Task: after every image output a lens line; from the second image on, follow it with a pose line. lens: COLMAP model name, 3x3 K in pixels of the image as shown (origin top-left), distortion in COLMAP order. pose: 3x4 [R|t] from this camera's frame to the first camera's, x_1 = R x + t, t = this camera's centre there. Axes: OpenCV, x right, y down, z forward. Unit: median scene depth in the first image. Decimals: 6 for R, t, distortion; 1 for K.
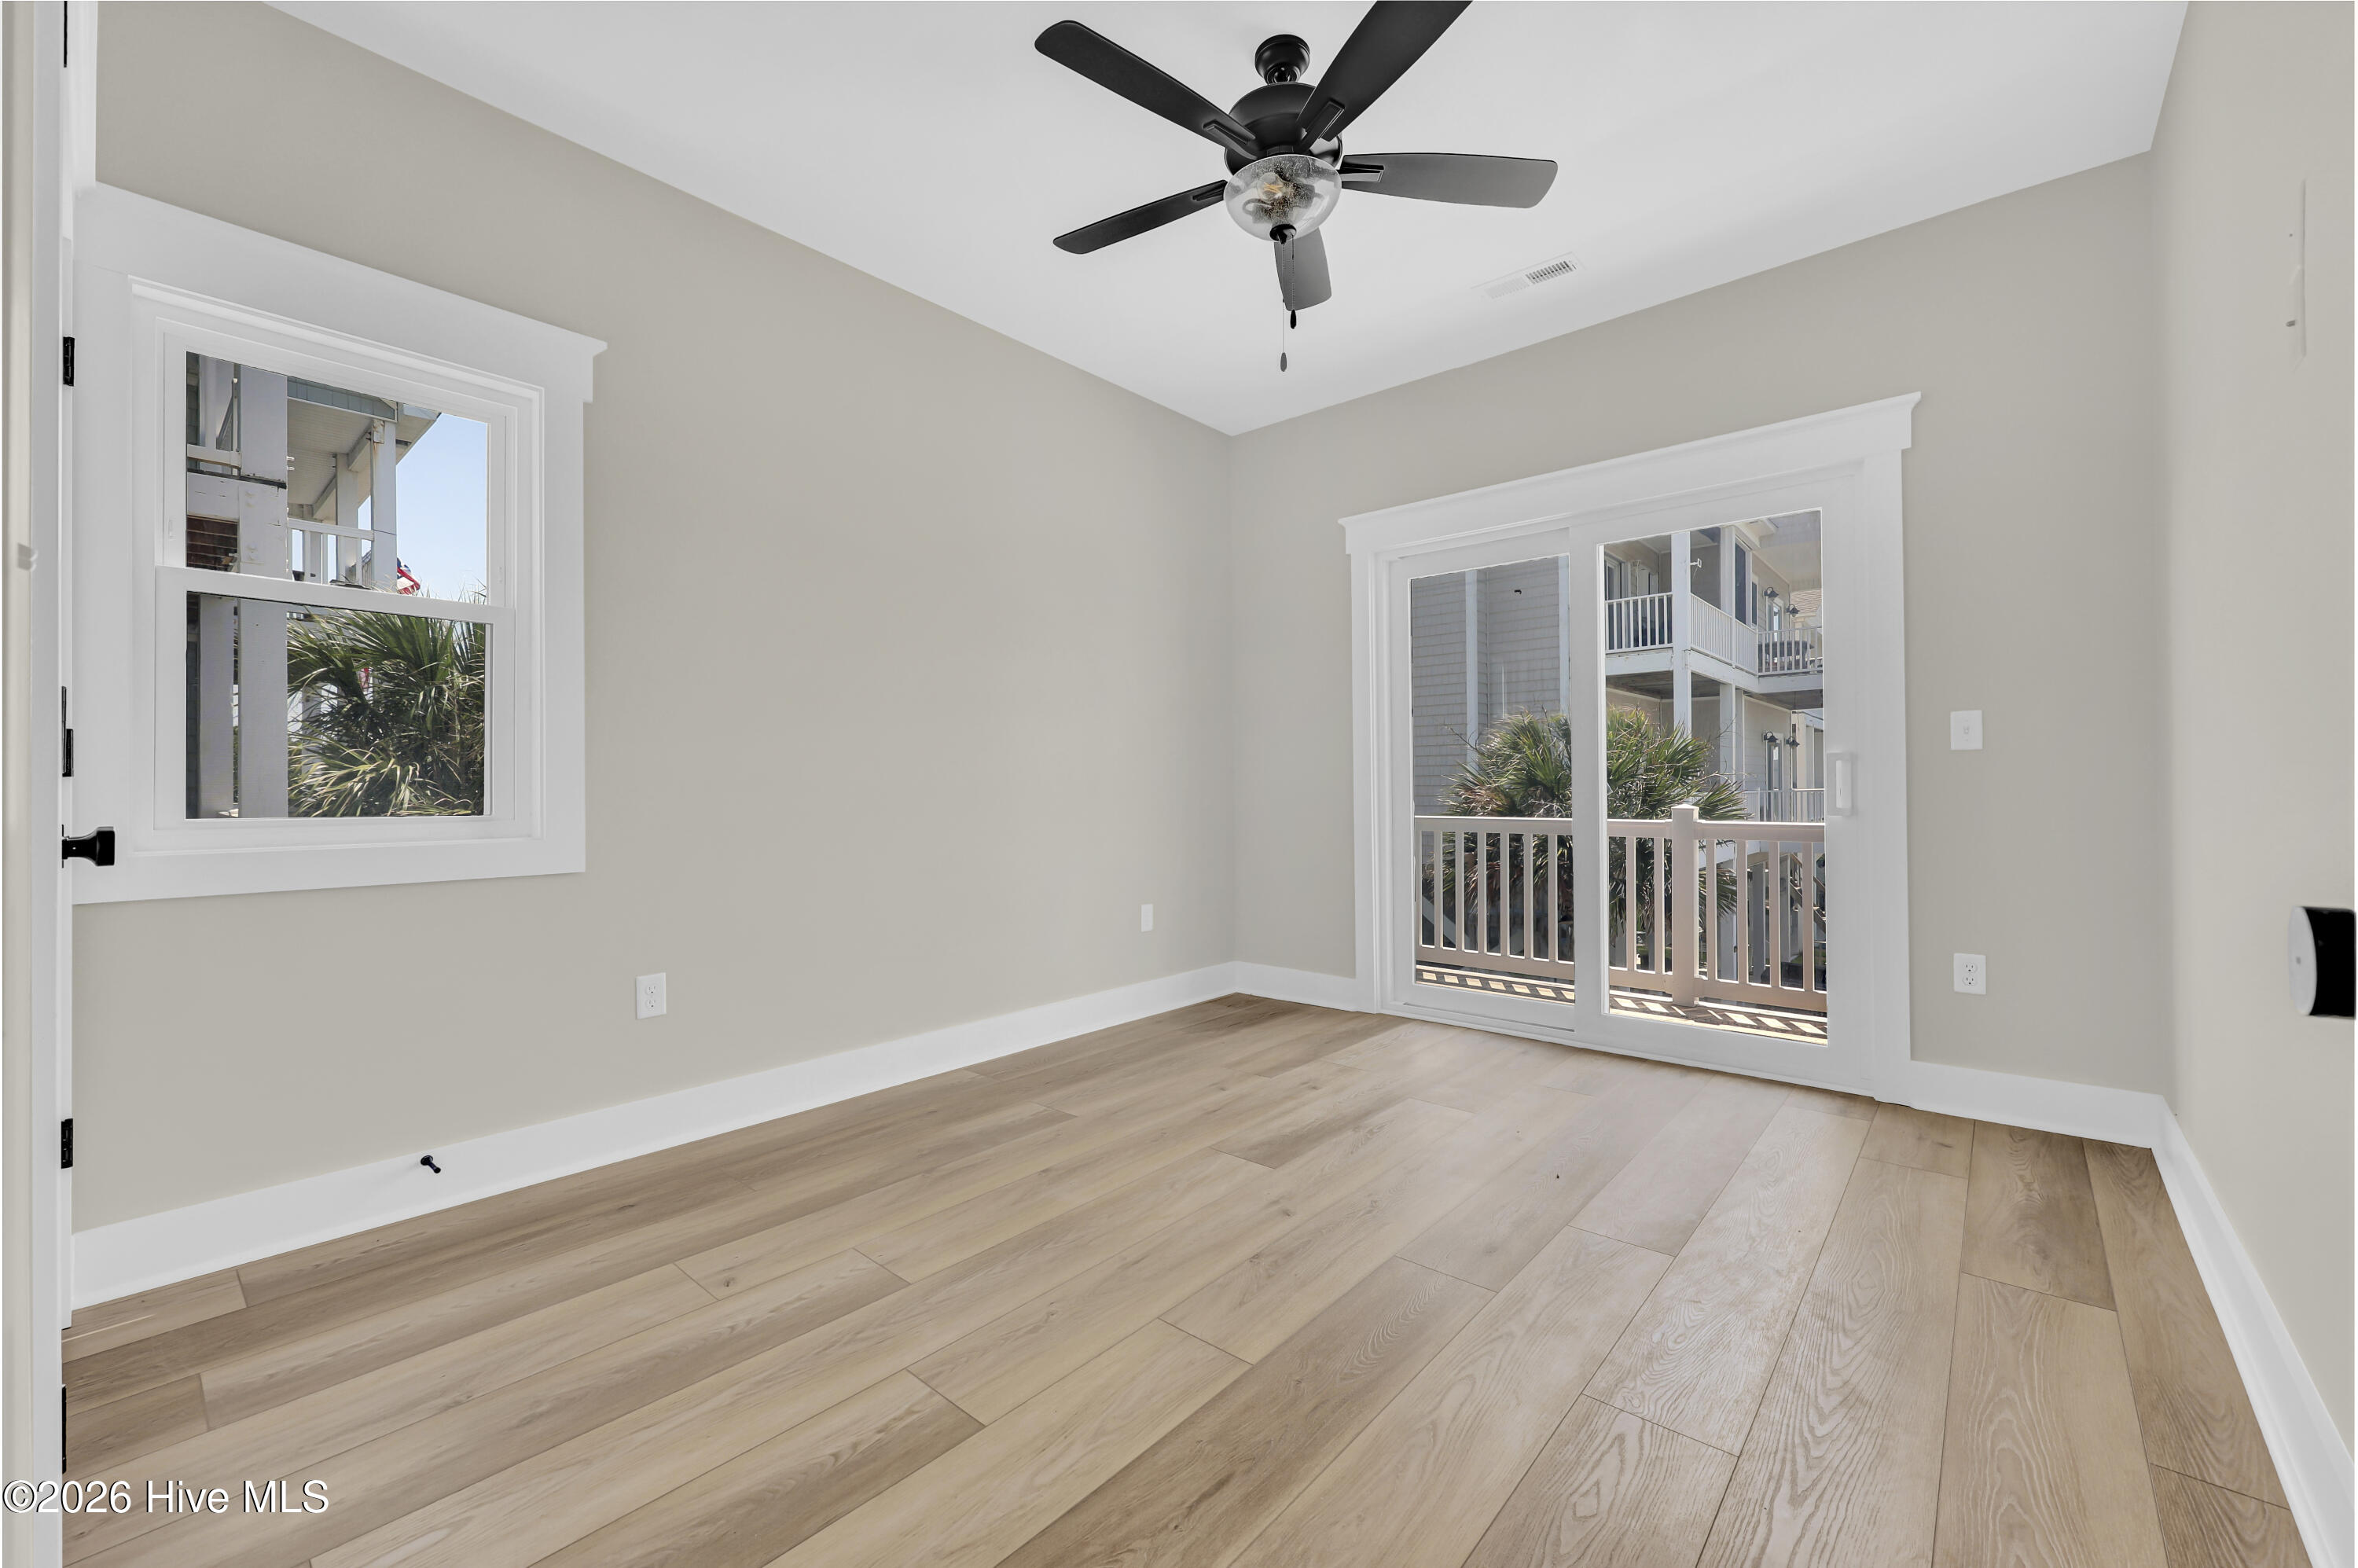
lens RADIAL K [[966.6, 0, 1176.2], [0, 966.6, 789.6], [0, 0, 1]] dist [-0.002654, 0.000364]
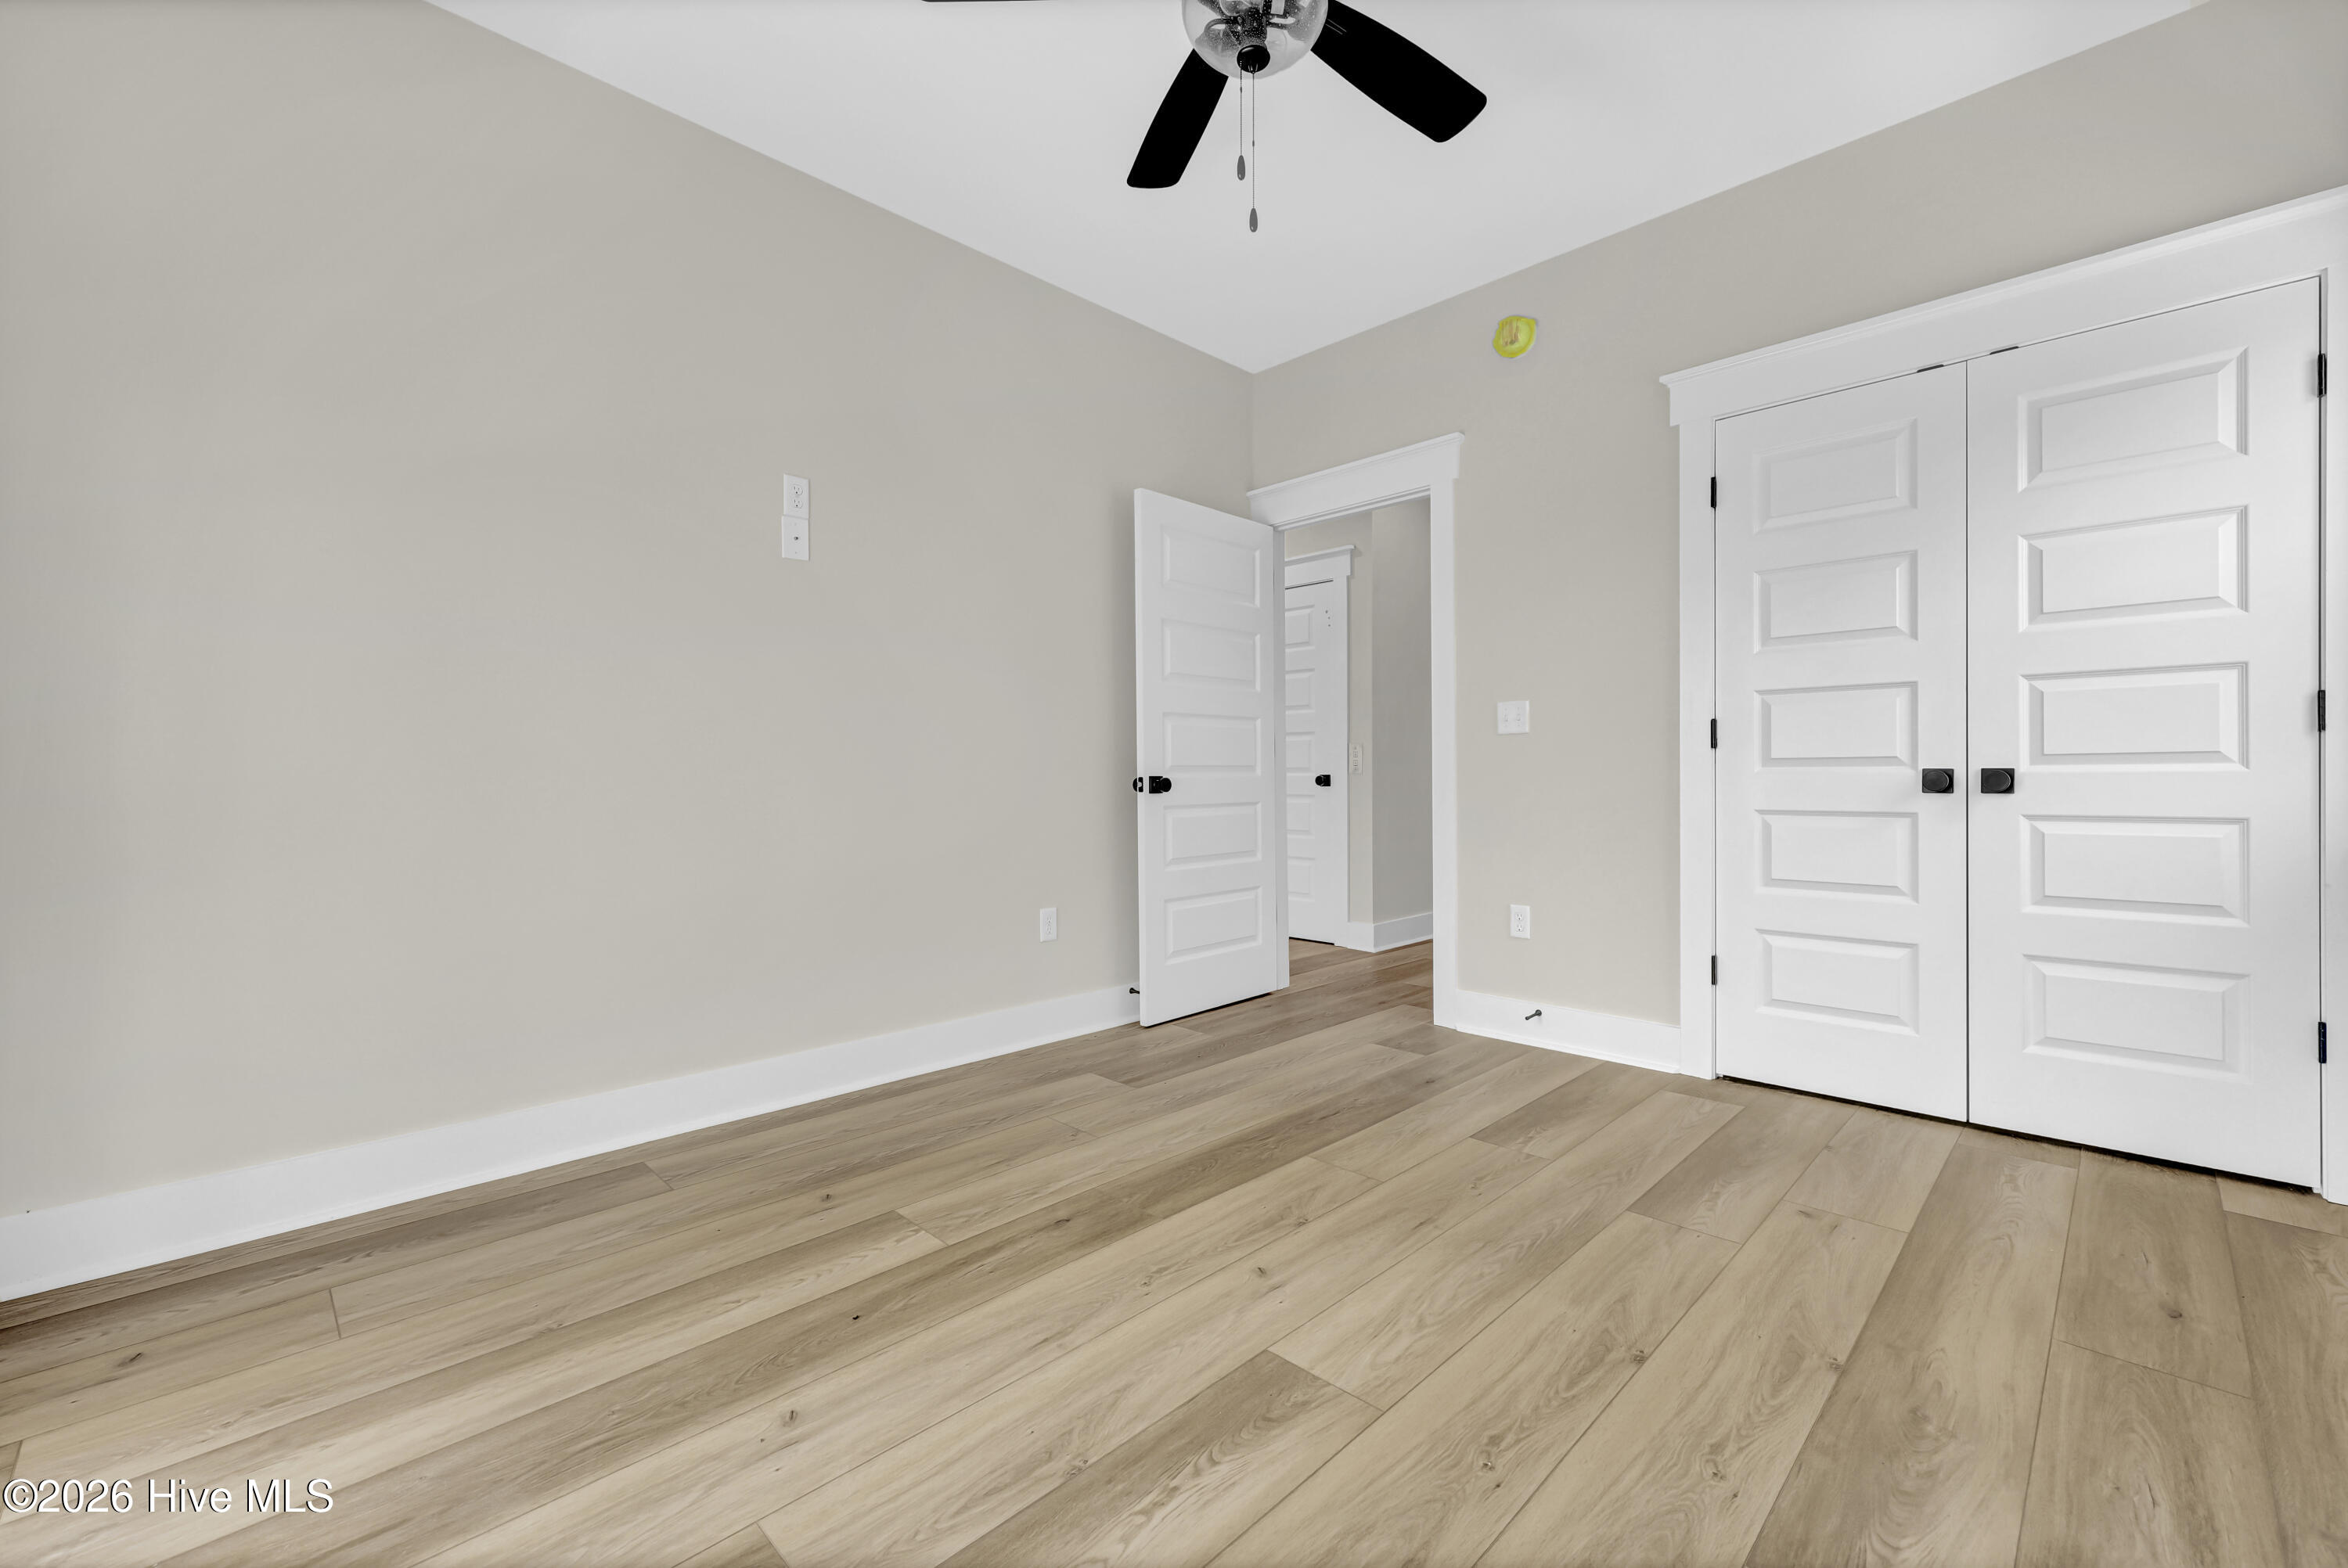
lens RADIAL K [[962.4, 0, 1171.2], [0, 962.4, 789.6], [0, 0, 1]] dist [-0.002654, 0.000364]
pose [[-0.997441, 0.012101, 0.070463, 0.132156], [0.013119, 0.999816, 0.014000, 0.020299], [-0.070280, 0.014889, -0.997416, 1.859233]]
